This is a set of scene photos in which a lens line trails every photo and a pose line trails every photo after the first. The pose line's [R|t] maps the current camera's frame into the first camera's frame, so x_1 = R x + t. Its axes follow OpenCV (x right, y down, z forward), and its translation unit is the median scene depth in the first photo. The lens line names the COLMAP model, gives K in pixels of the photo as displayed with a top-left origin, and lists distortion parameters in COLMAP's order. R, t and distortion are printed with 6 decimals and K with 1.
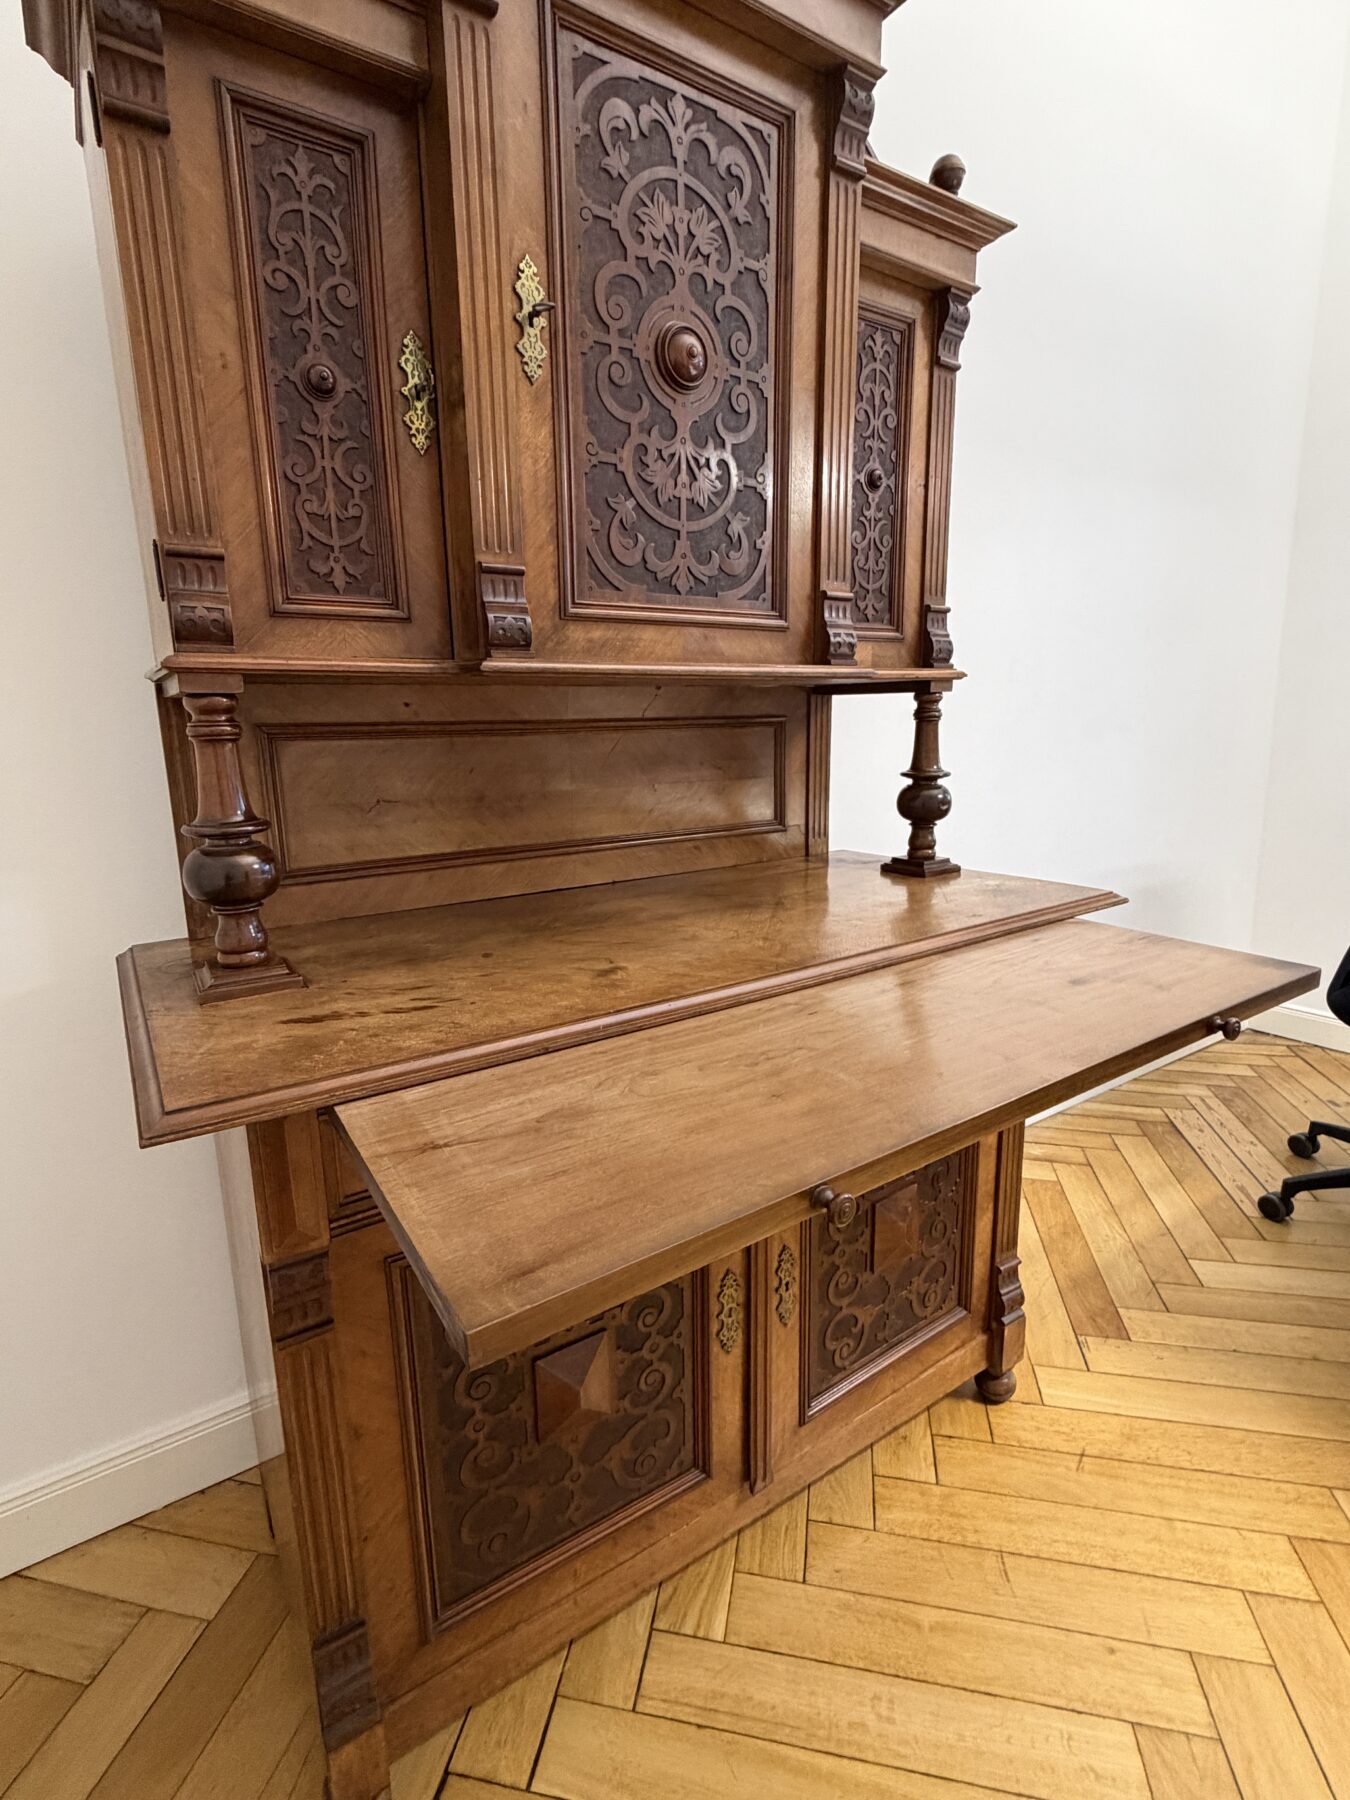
lens RADIAL K [[857.5, 0, 674.3], [0, 857.5, 893.5], [0, 0, 1]] dist [0.003965, -0.000453]
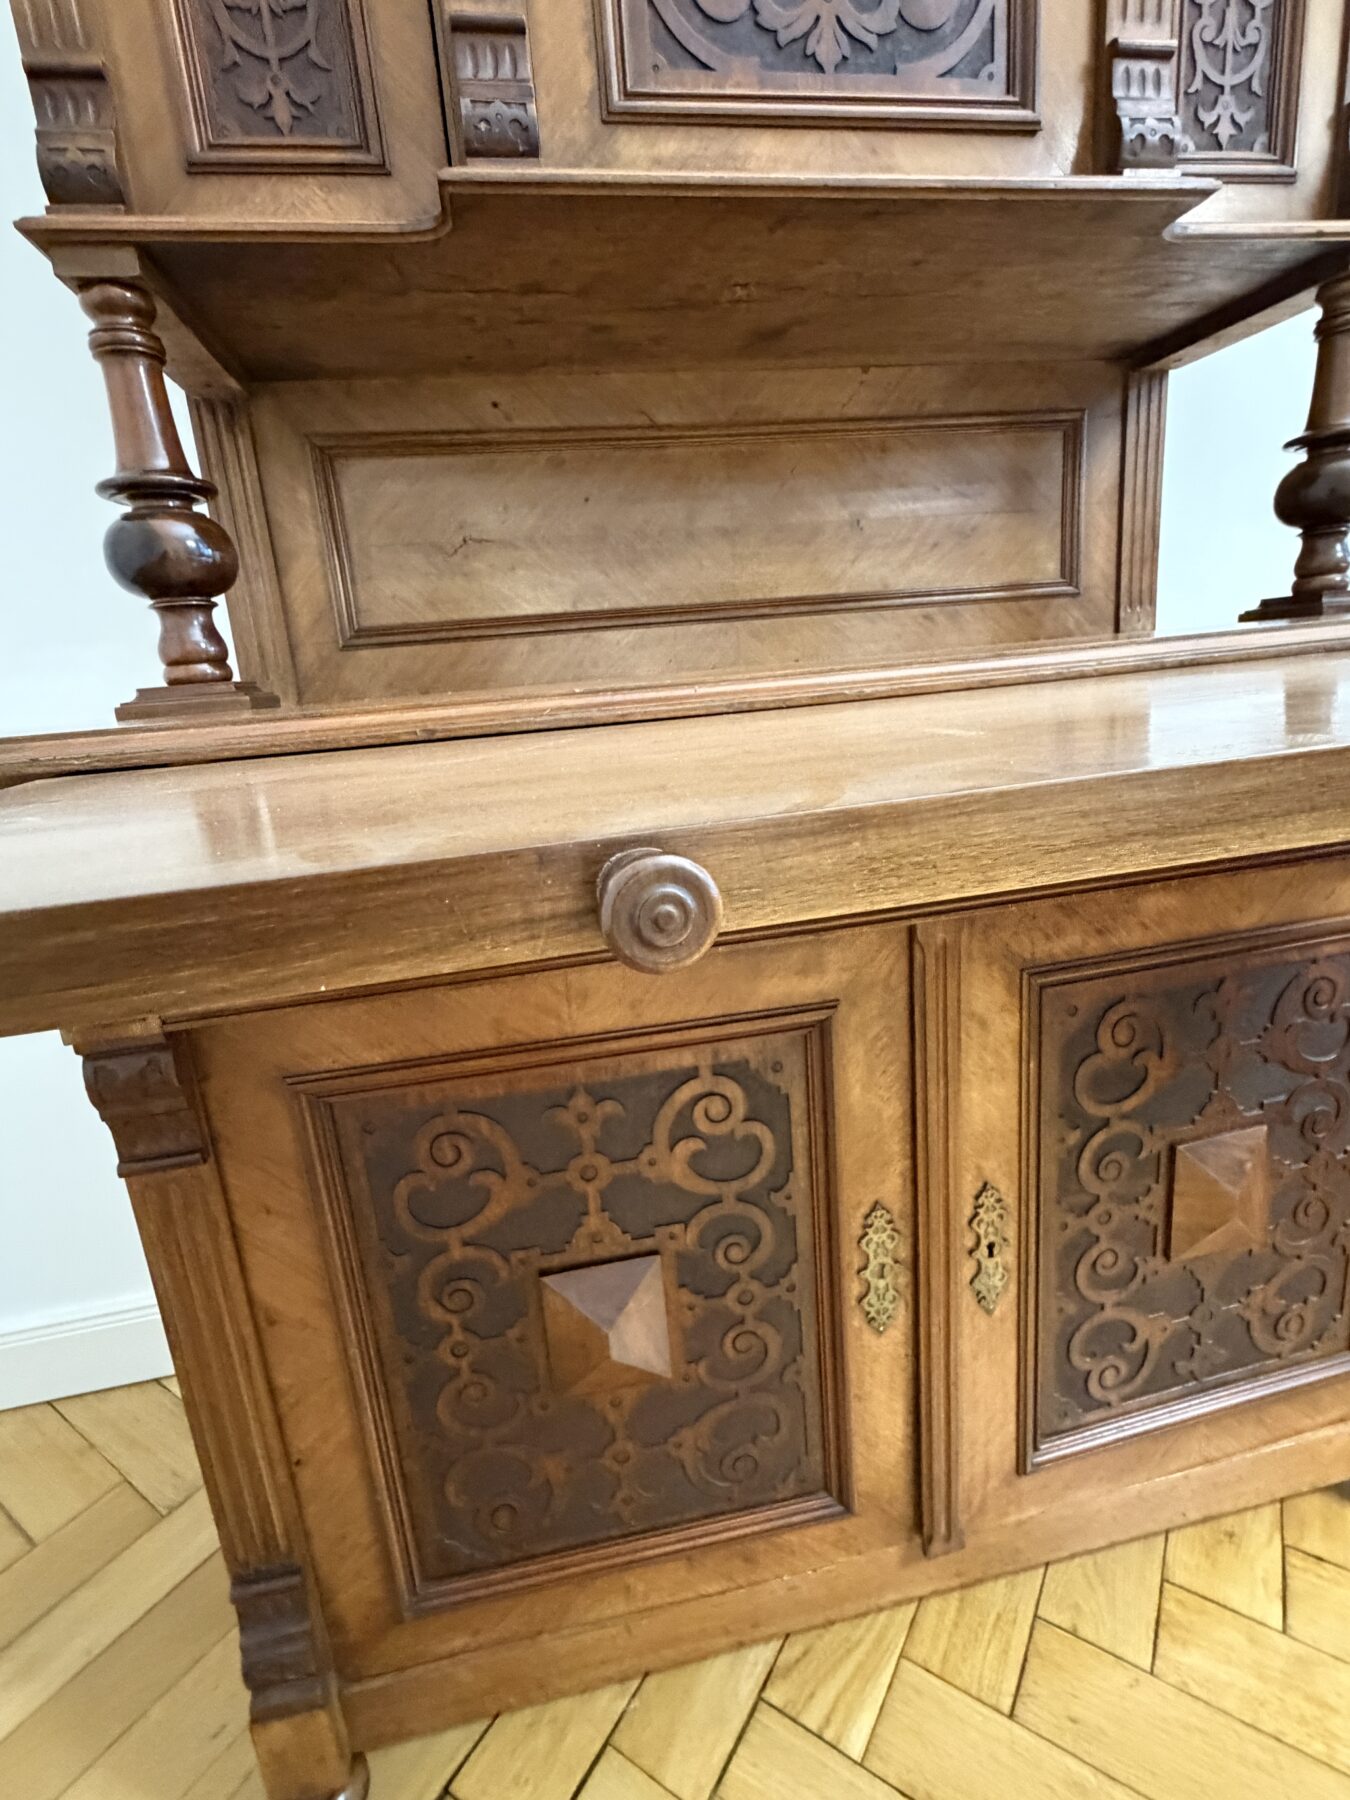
lens RADIAL K [[859.1, 0, 671.3], [0, 859.1, 881.3], [0, 0, 1]] dist [-0.000358, -0.000024]
pose [[0.921622, 0.032984, -0.386683, 0.164062], [-0.012837, 0.998427, 0.054569, 0.185453], [0.387875, -0.045328, 0.920597, 0.404685]]
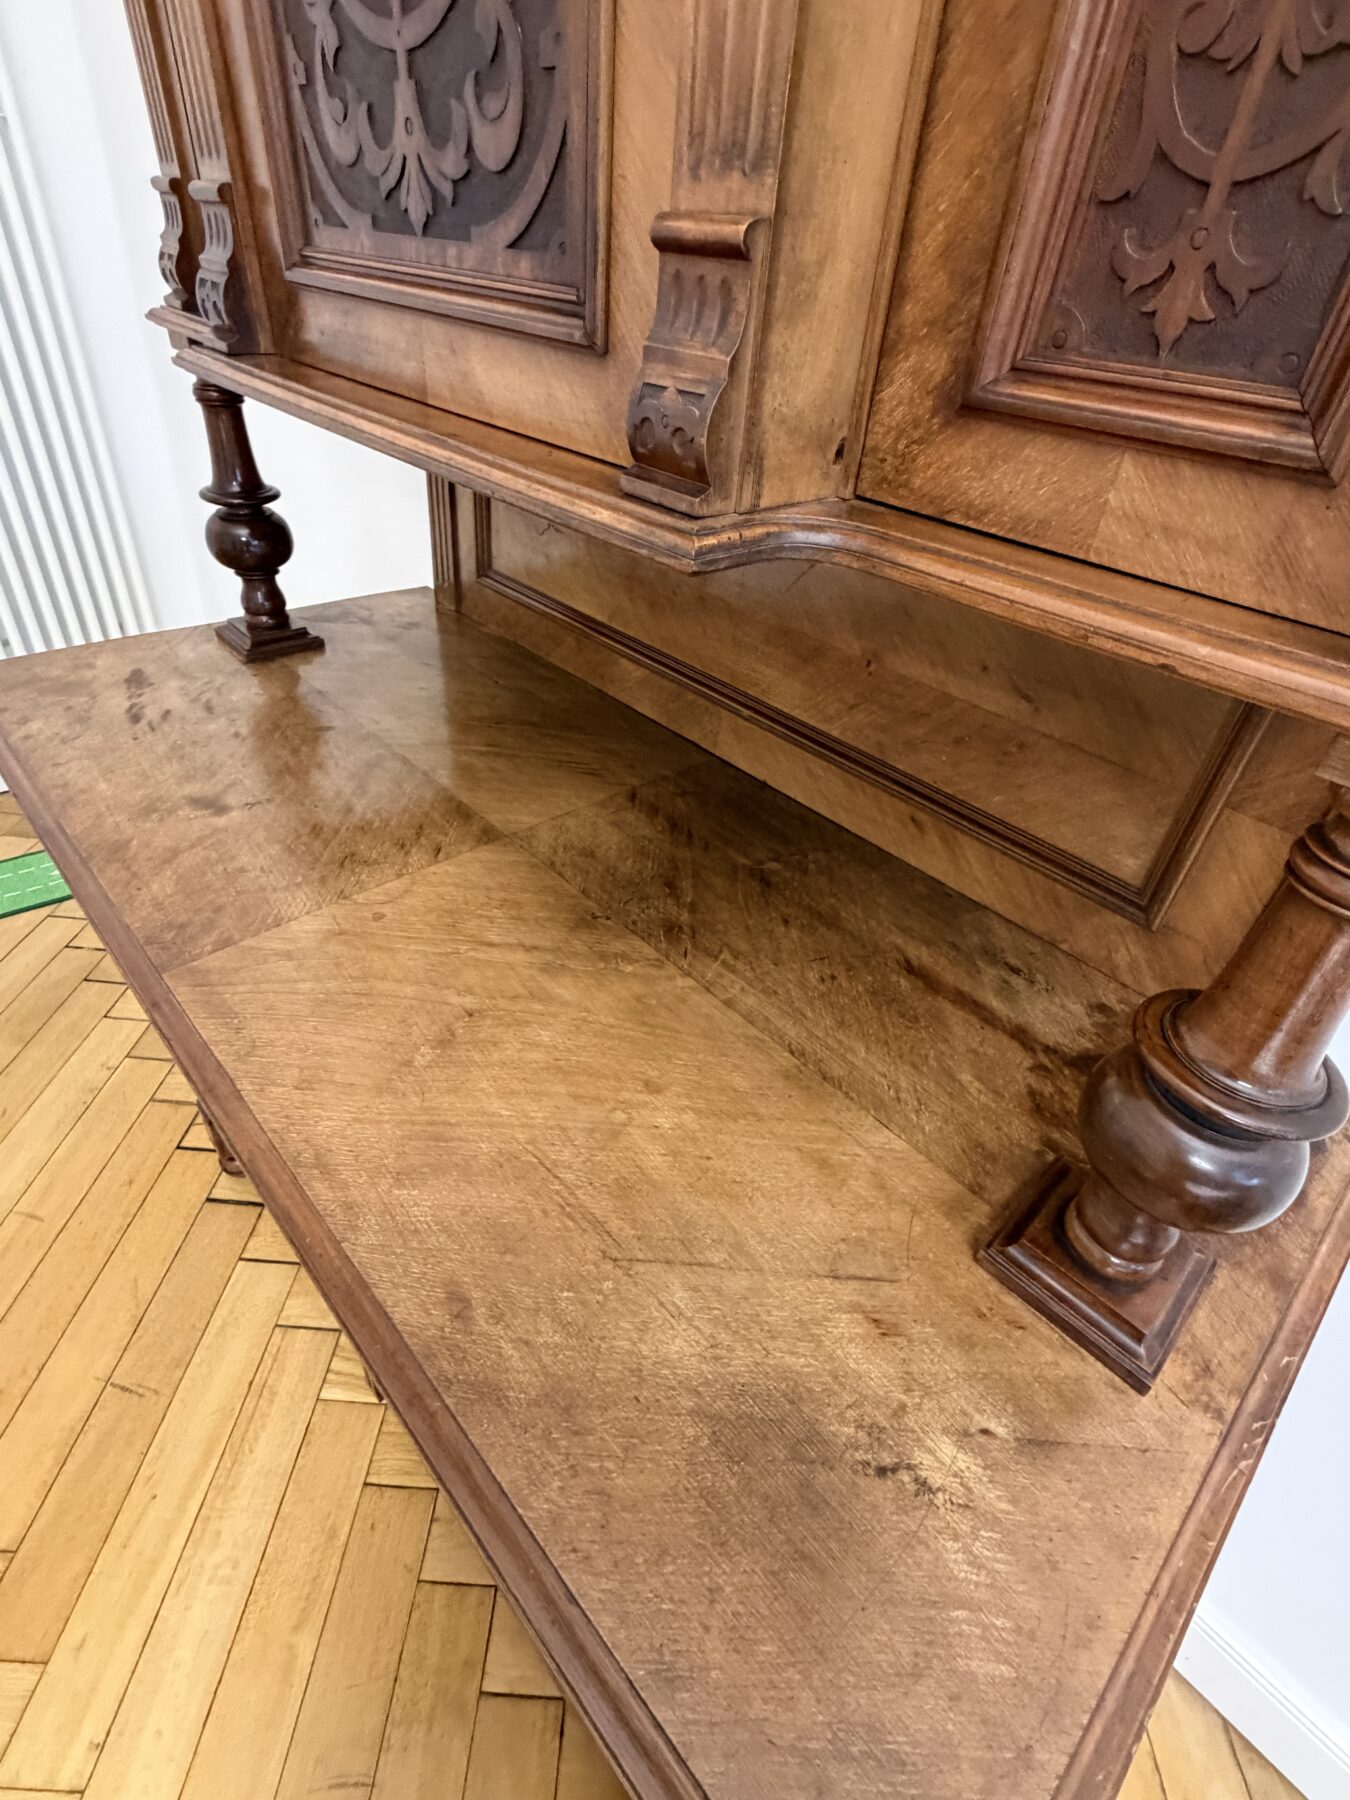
lens RADIAL K [[857.5, 0, 674.3], [0, 857.5, 893.5], [0, 0, 1]] dist [0.003965, -0.000453]
pose [[0.161891, 0.614467, -0.772154, 0.613038], [-0.286436, 0.778048, 0.559103, -0.385581], [0.944323, 0.130659, 0.301965, 1.079754]]
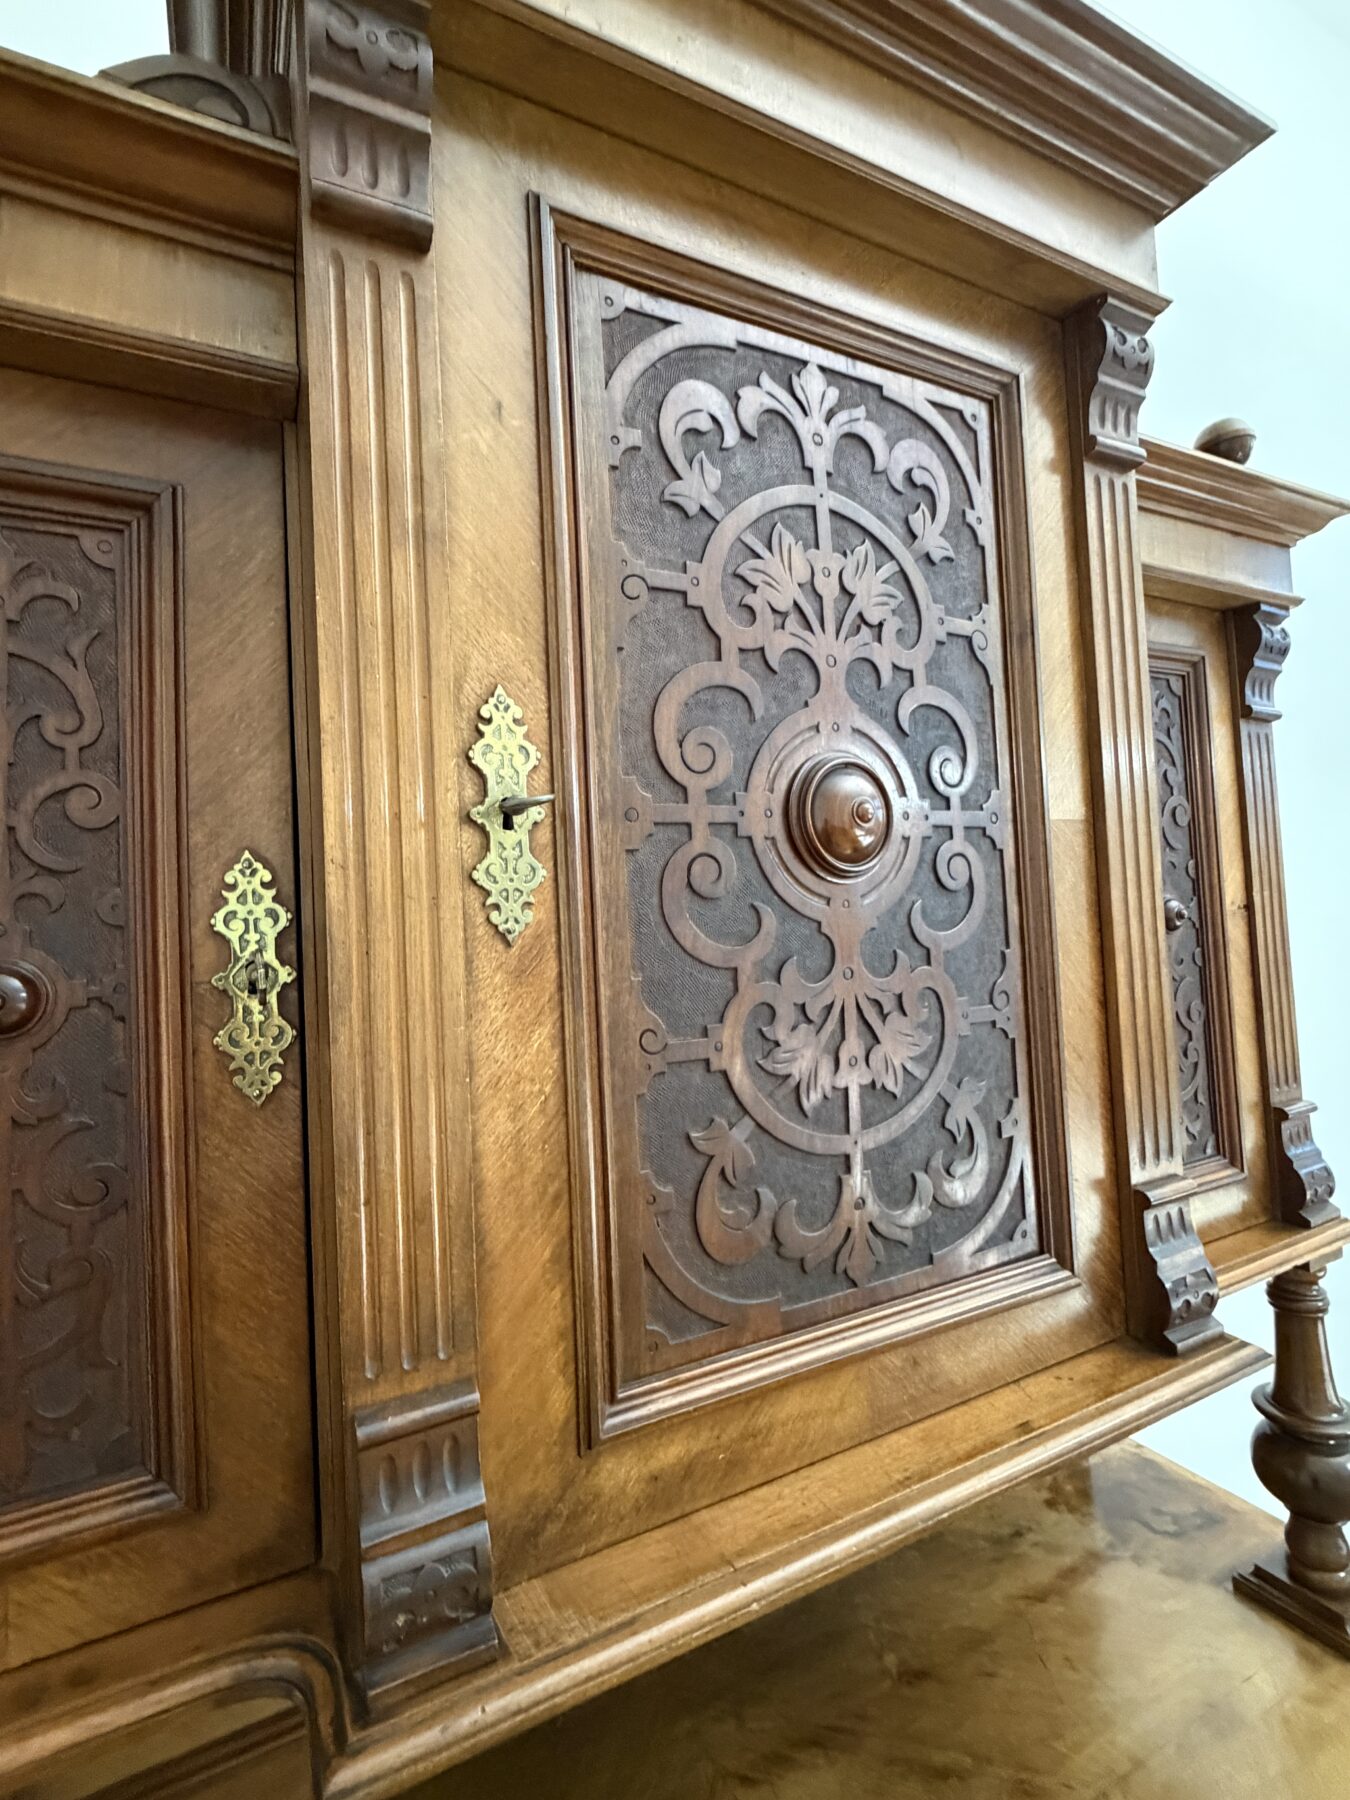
lens RADIAL K [[857.5, 0, 674.3], [0, 857.5, 893.5], [0, 0, 1]] dist [0.003965, -0.000453]
pose [[0.993059, -0.039563, -0.110761, -0.031093], [0.011638, 0.970159, -0.242189, -0.458492], [0.117038, 0.239219, 0.963886, 0.525380]]
